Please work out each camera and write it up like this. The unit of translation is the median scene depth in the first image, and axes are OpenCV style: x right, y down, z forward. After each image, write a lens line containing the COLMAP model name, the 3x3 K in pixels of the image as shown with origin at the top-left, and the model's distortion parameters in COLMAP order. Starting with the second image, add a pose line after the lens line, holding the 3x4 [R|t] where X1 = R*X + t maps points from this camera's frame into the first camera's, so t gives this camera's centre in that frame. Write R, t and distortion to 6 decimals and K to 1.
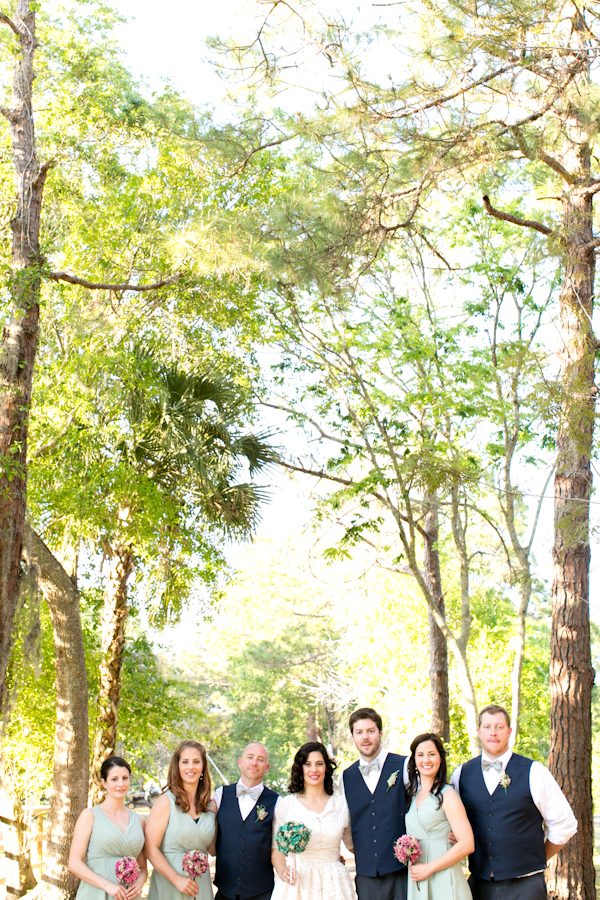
lens RADIAL K [[1428.9, 0, 281.1], [0, 1428.9, 394.6], [0, 0, 1]] dist [0.030528, -0.073679]
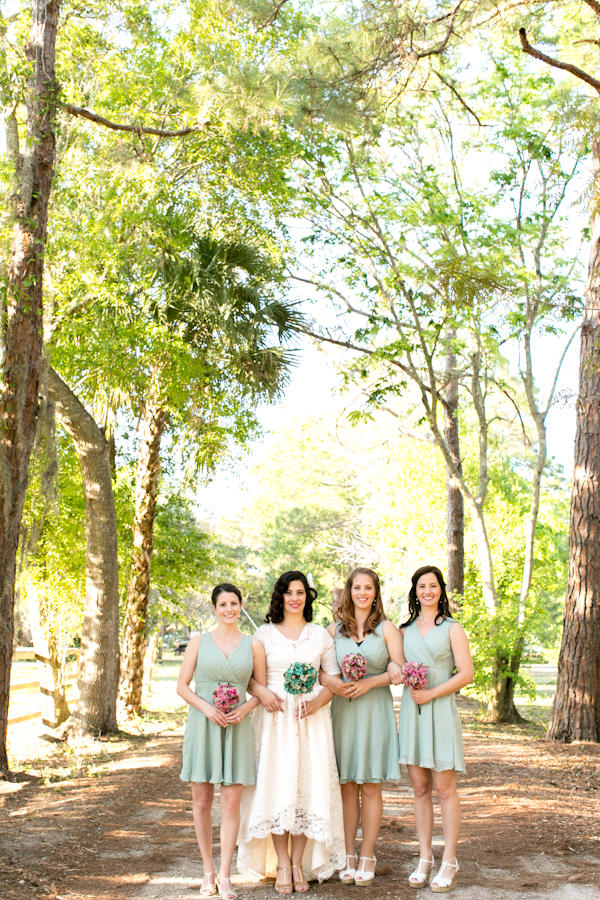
lens RADIAL K [[1273.5, 0, 300.0], [0, 1273.5, 450.0], [0, 0, 1]] dist [0.036642, -0.054273]
pose [[0.999866, 0.012472, -0.010634, 0.004392], [-0.011115, 0.992793, 0.119321, 0.025944], [0.012045, -0.119187, 0.992799, 0.074700]]
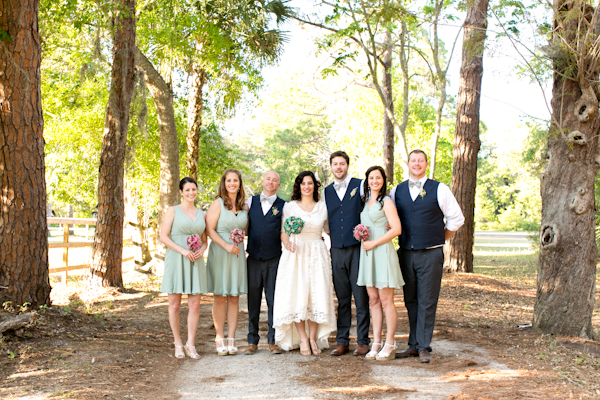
lens RADIAL K [[849.0, 0, 300.0], [0, 849.0, 200.0], [0, 0, 1]] dist [0.036642, -0.054273]
pose [[0.999904, 0.013376, 0.003740, 0.003494], [-0.013885, 0.968743, 0.247677, 0.010461], [-0.000310, -0.247705, 0.968835, 0.014022]]
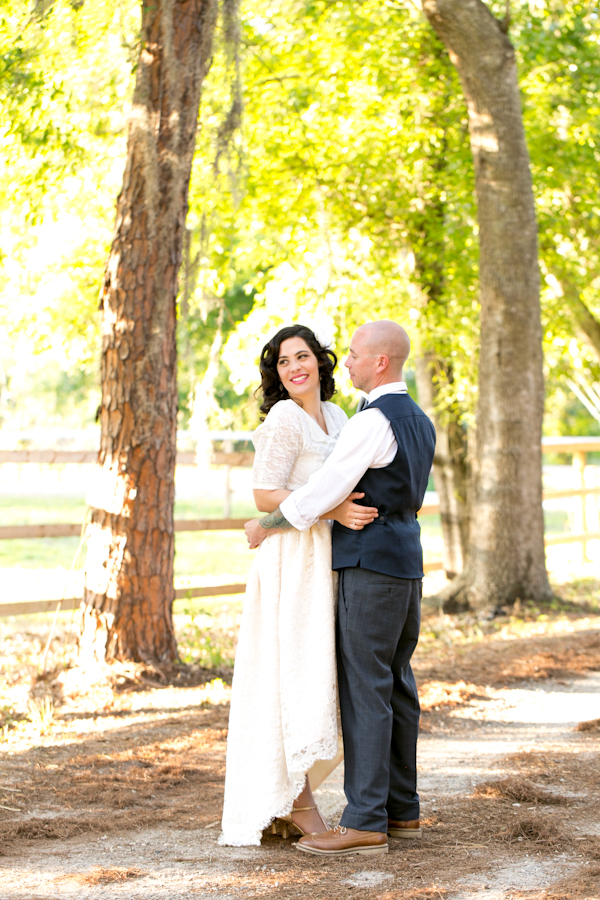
lens RADIAL K [[2687.5, 0, 300.0], [0, 2687.5, 450.0], [0, 0, 1]] dist [-0.694207, 10.702963]
pose [[0.922542, 0.004367, -0.385873, 0.129401], [0.103130, 0.960776, 0.257436, 0.016175], [0.371862, -0.277291, 0.885906, 0.050880]]
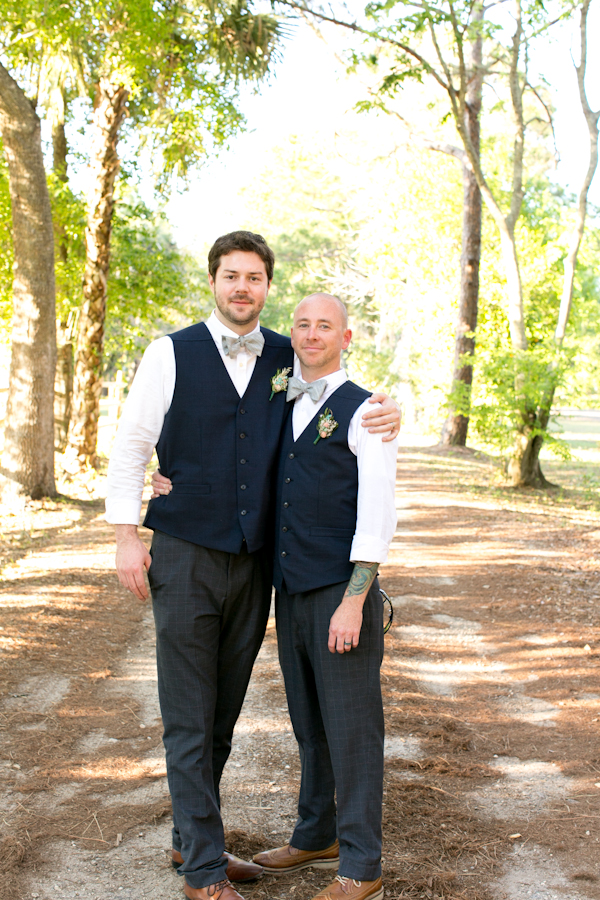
lens RADIAL K [[1273.5, 0, 300.0], [0, 1273.5, 450.0], [0, 0, 1]] dist [0.036642, -0.054273]
pose [[0.999160, 0.040317, 0.007288, -0.000086], [-0.040516, 0.945915, 0.321874, 0.062242], [0.006083, -0.321900, 0.946754, 0.230990]]
